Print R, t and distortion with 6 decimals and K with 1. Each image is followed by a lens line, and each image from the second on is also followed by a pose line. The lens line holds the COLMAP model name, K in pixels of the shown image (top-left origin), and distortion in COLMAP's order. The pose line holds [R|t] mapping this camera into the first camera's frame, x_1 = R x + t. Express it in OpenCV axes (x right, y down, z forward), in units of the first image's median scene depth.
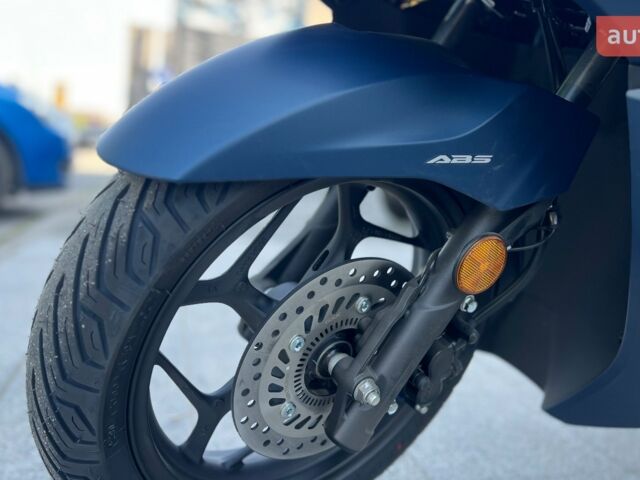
lens RADIAL K [[648.8, 0, 321.8], [0, 648.8, 237.6], [0, 0, 1]] dist [0.023019, 0.000000]
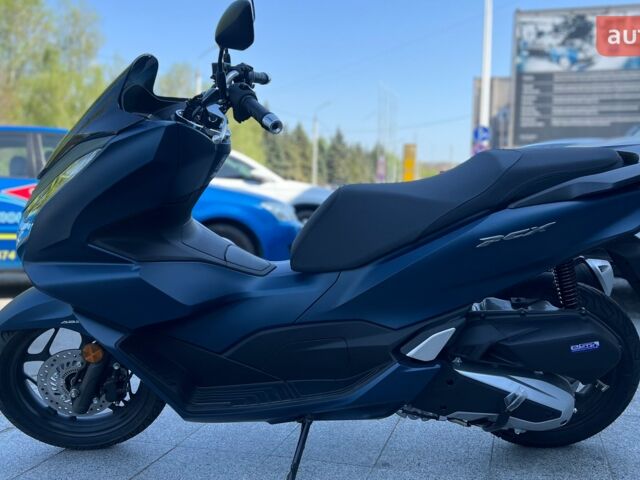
lens RADIAL K [[648.8, 0, 319.5], [0, 648.8, 229.7], [0, 0, 1]] dist [0.023019, 0.000000]
pose [[0.851314, -0.046091, -0.522627, 2.707490], [0.006350, 0.996966, -0.077580, -0.287436], [0.524617, 0.062727, 0.849024, -1.054821]]
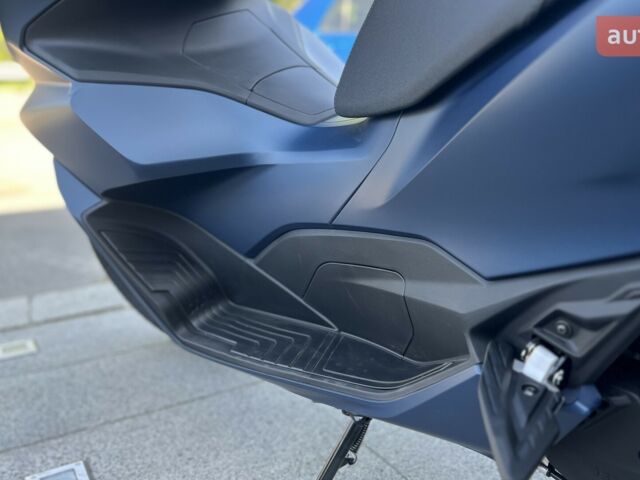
lens RADIAL K [[648.8, 0, 323.9], [0, 648.8, 244.3], [0, 0, 1]] dist [0.023019, 0.000000]
pose [[0.280200, 0.168242, -0.945083, 2.416812], [-0.075068, 0.985347, 0.153154, -0.269586], [0.957002, 0.028032, 0.288724, 0.941957]]
